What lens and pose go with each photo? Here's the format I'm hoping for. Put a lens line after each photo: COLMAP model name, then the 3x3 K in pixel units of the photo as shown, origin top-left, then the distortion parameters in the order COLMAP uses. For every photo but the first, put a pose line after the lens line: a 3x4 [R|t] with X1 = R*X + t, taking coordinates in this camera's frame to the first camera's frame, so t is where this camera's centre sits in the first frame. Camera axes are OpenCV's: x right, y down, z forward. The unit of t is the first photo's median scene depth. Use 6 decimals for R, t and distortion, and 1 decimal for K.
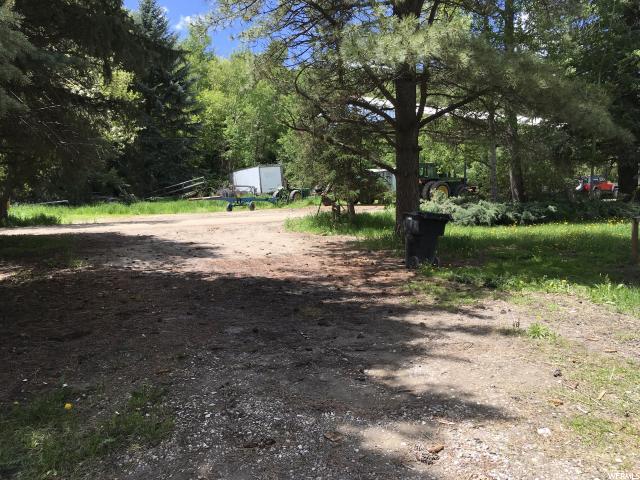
lens RADIAL K [[543.6, 0, 318.9], [0, 543.6, 236.7], [0, 0, 1]] dist [0.071814, -0.095909]
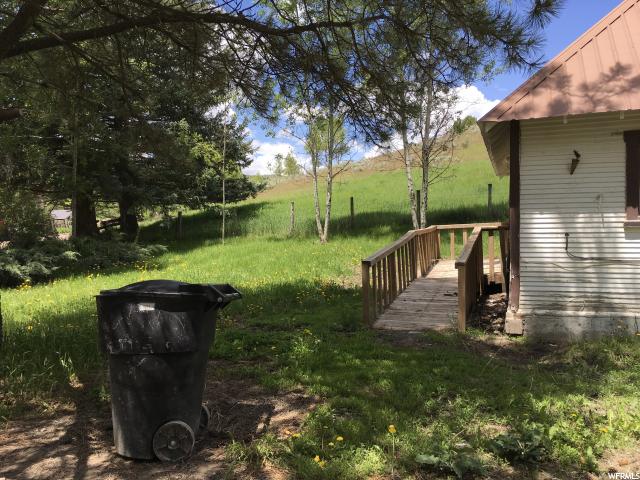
lens RADIAL K [[543.6, 0, 318.9], [0, 543.6, 236.7], [0, 0, 1]] dist [0.071814, -0.095909]
pose [[0.426416, -0.015982, 0.904386, -0.066808], [0.086952, 0.995938, -0.023398, -0.044037], [-0.900338, 0.088616, 0.426074, 0.611720]]
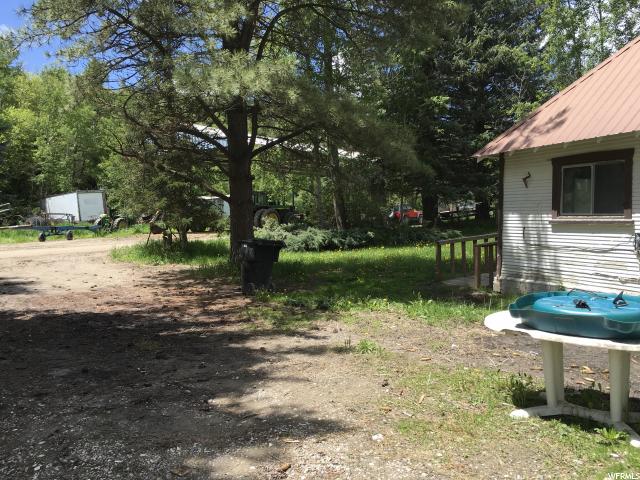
lens RADIAL K [[543.6, 0, 318.9], [0, 543.6, 236.7], [0, 0, 1]] dist [0.071814, -0.095909]
pose [[0.952116, -0.014174, 0.305408, -0.012261], [0.029239, 0.998568, -0.044810, -0.000733], [-0.304335, 0.051595, 0.951167, -0.011017]]
